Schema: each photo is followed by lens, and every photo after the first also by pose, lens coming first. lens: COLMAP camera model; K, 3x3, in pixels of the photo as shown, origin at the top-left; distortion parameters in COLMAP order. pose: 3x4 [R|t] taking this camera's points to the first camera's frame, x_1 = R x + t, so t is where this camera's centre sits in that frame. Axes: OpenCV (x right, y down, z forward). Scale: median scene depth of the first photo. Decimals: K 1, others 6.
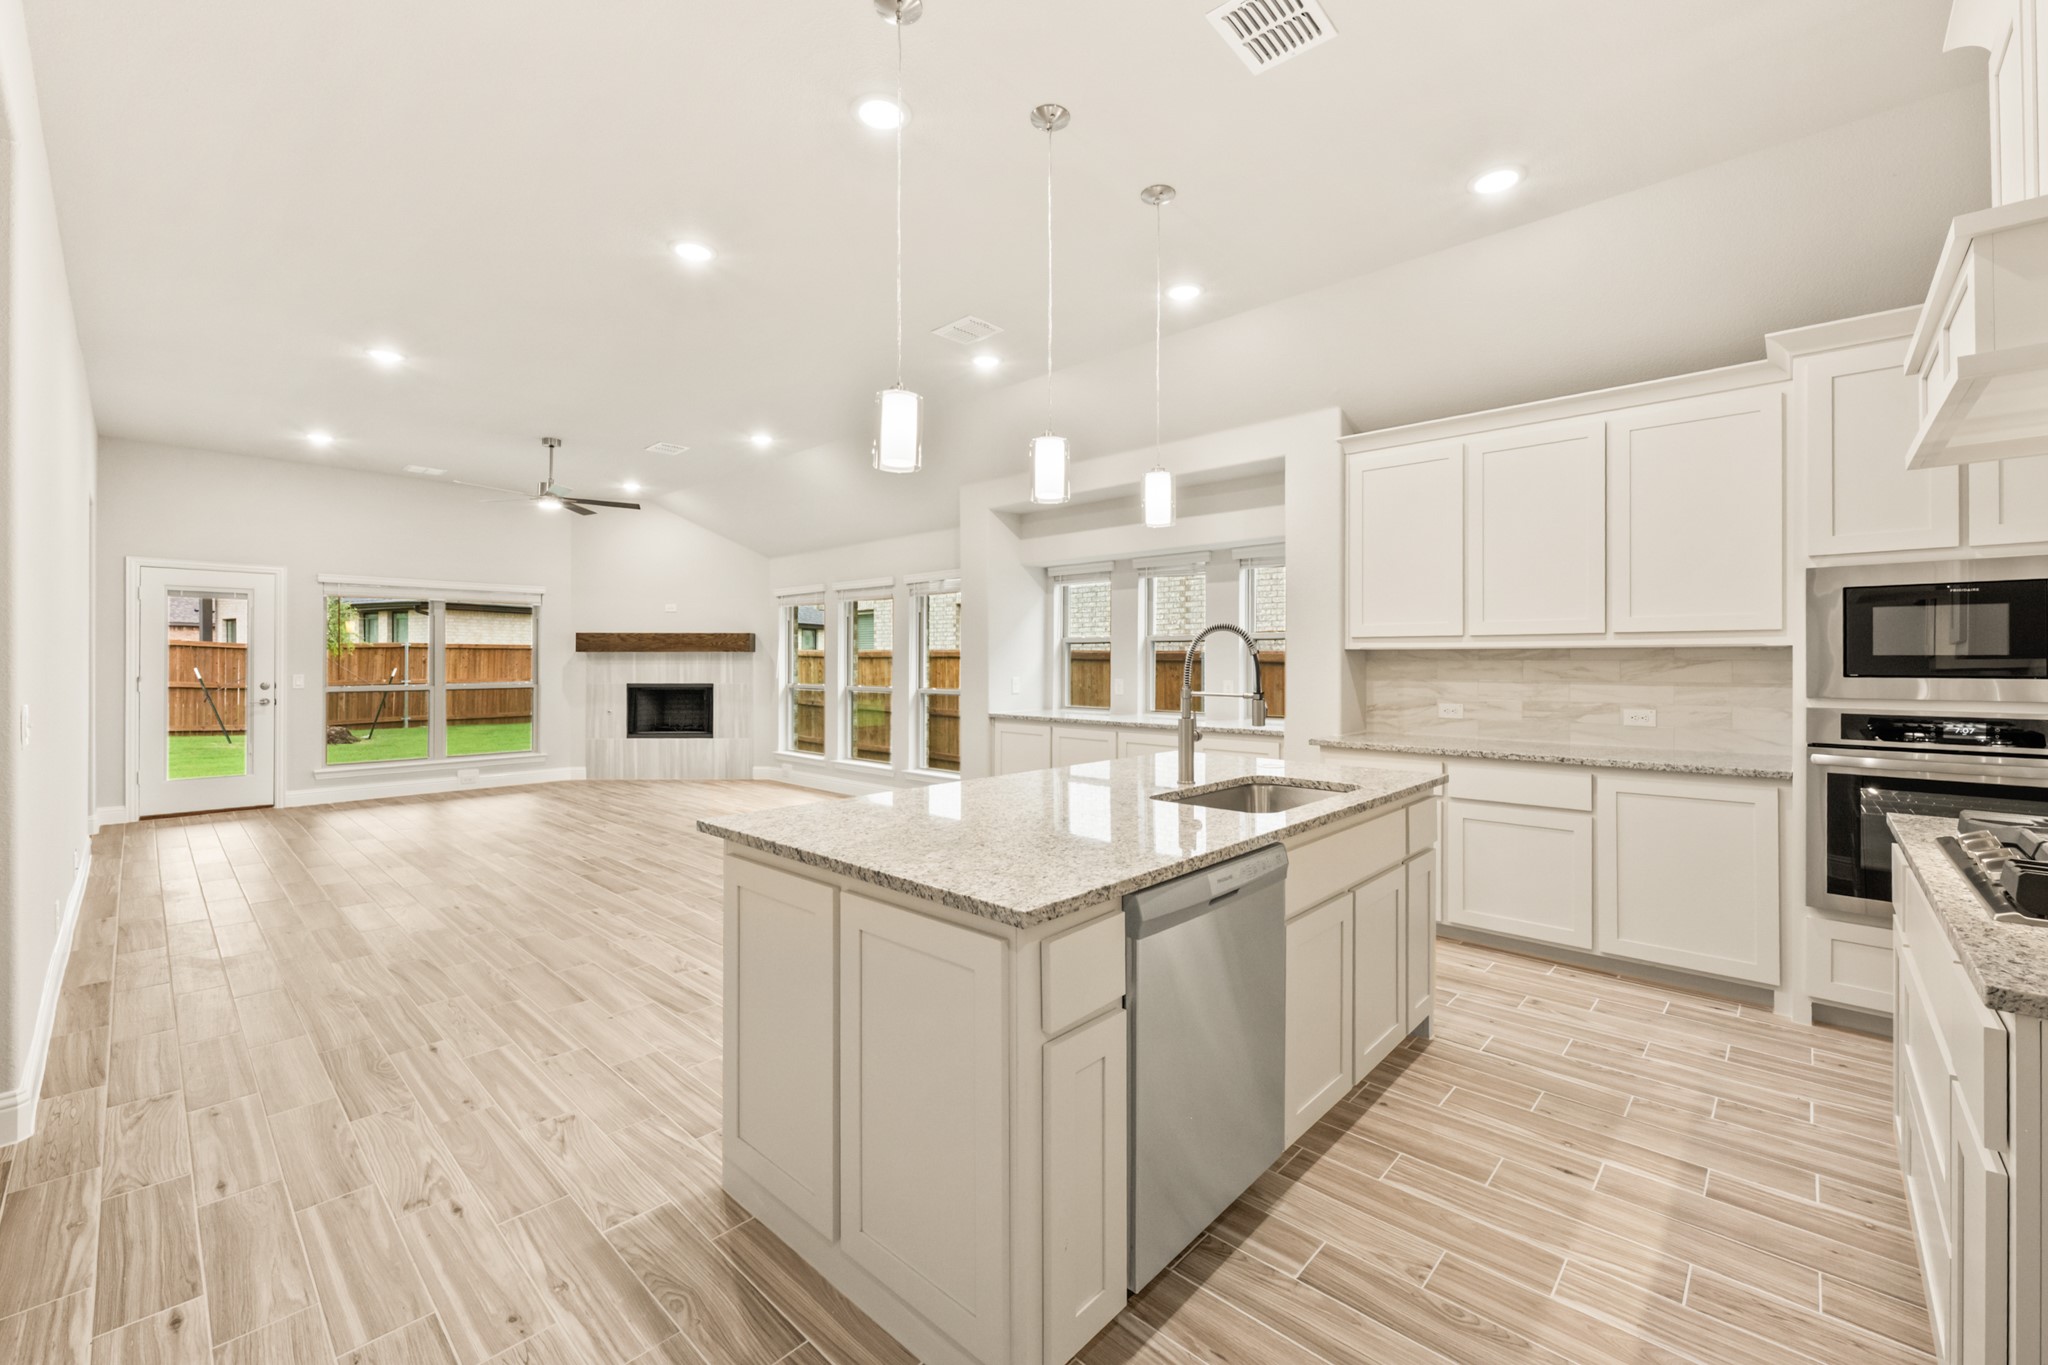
lens RADIAL K [[821.7, 0, 1041.2], [0, 821.7, 658.8], [0, 0, 1]] dist [-0.000017, 0.000429]
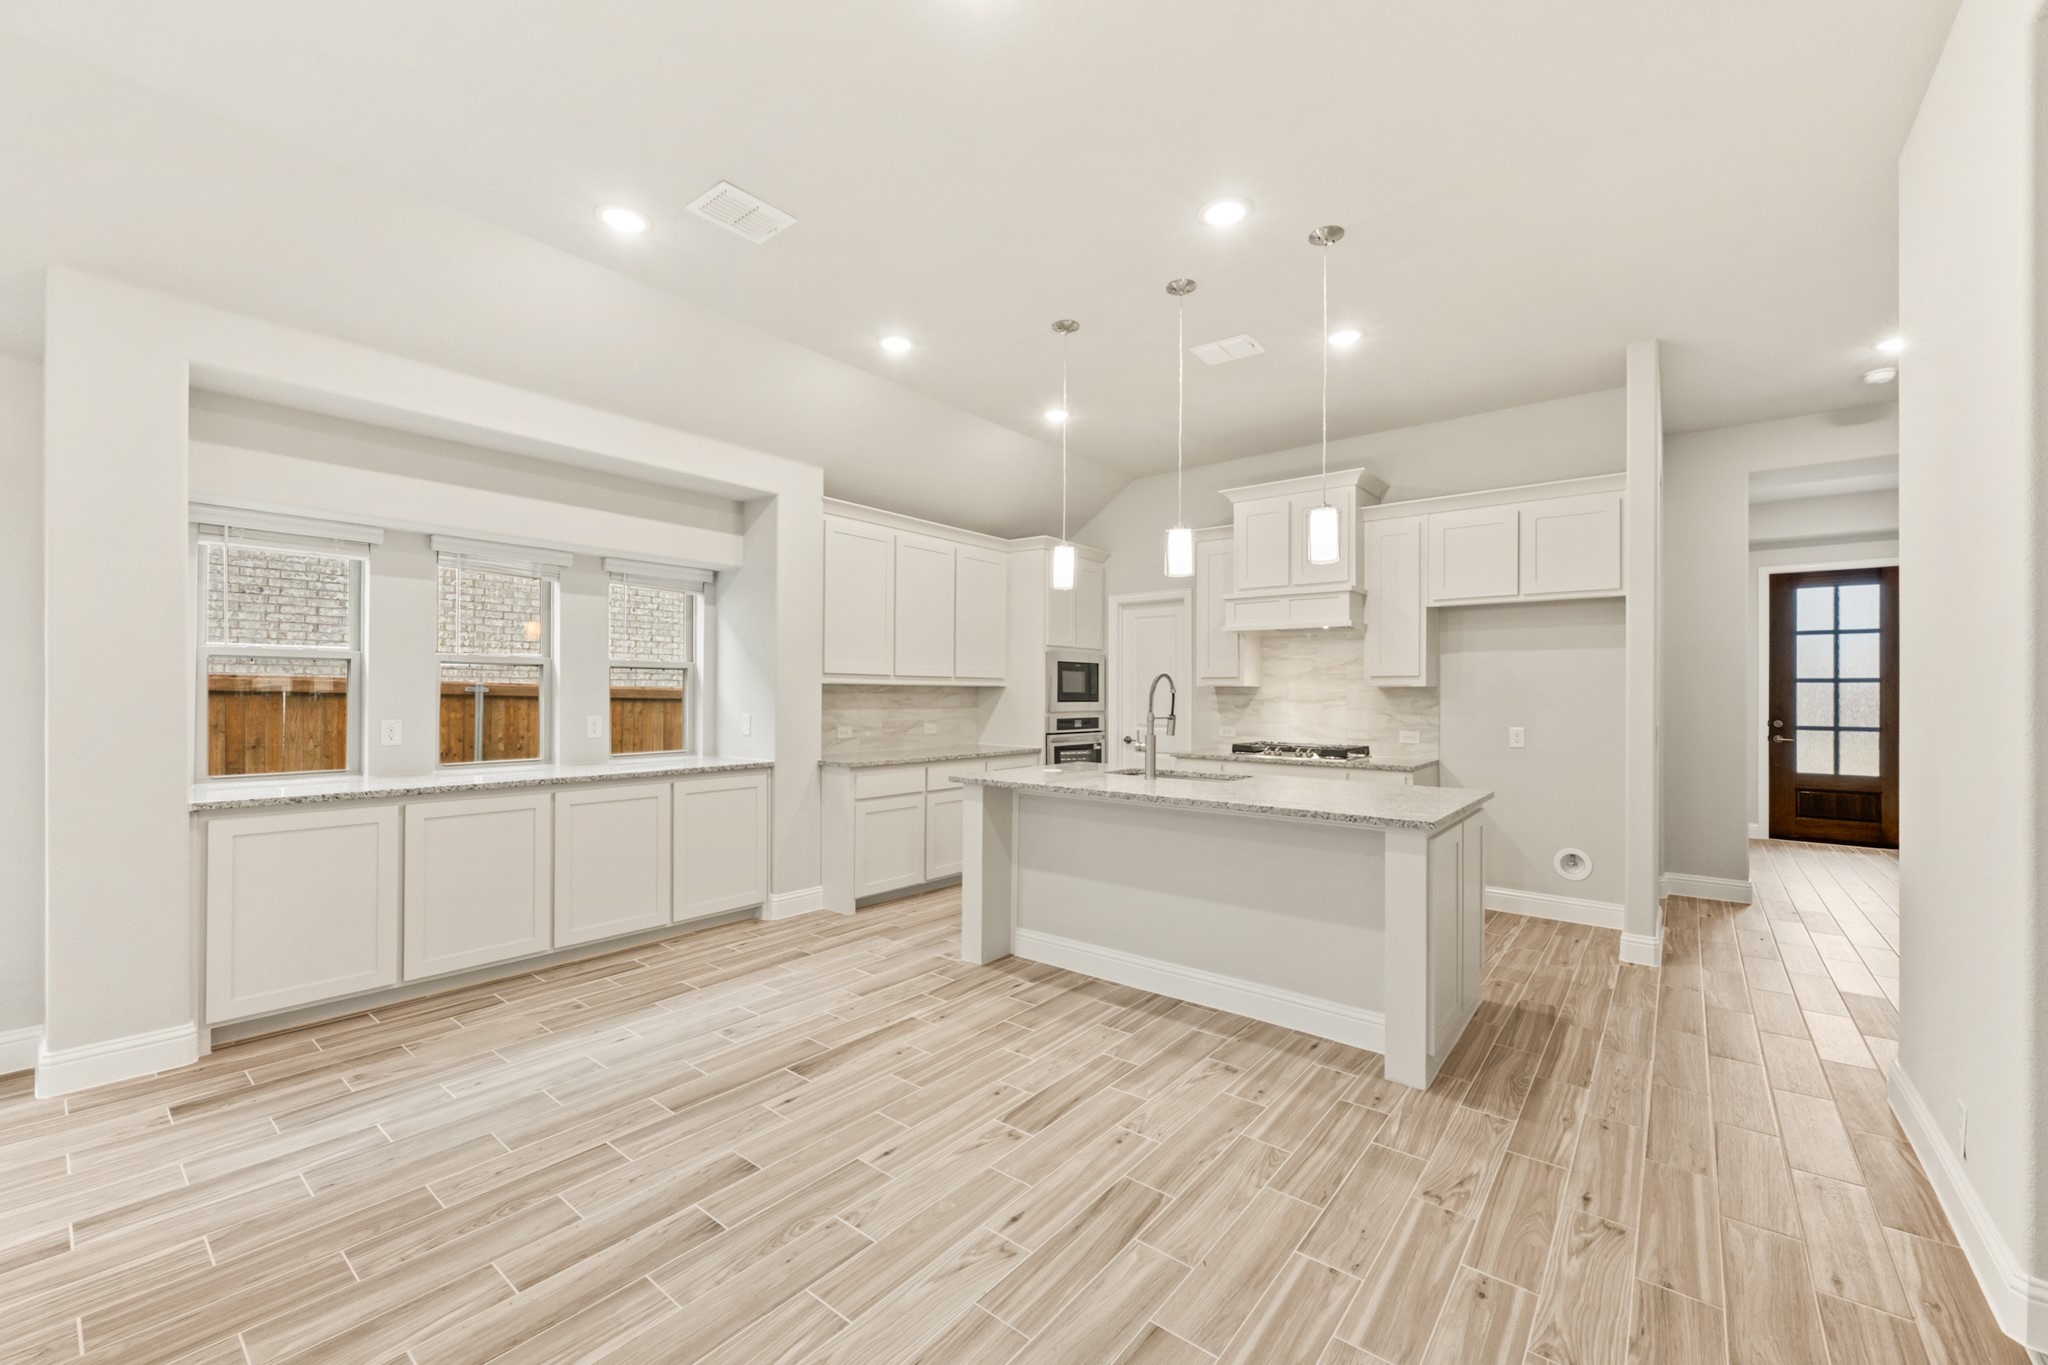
lens RADIAL K [[821.7, 0, 1012.1], [0, 821.7, 677.0], [0, 0, 1]] dist [-0.000017, 0.000429]
pose [[-0.050759, 0.021689, 0.998475, -0.526658], [-0.008352, 0.999720, -0.022141, 0.002416], [-0.998676, -0.009463, -0.050564, 0.540581]]
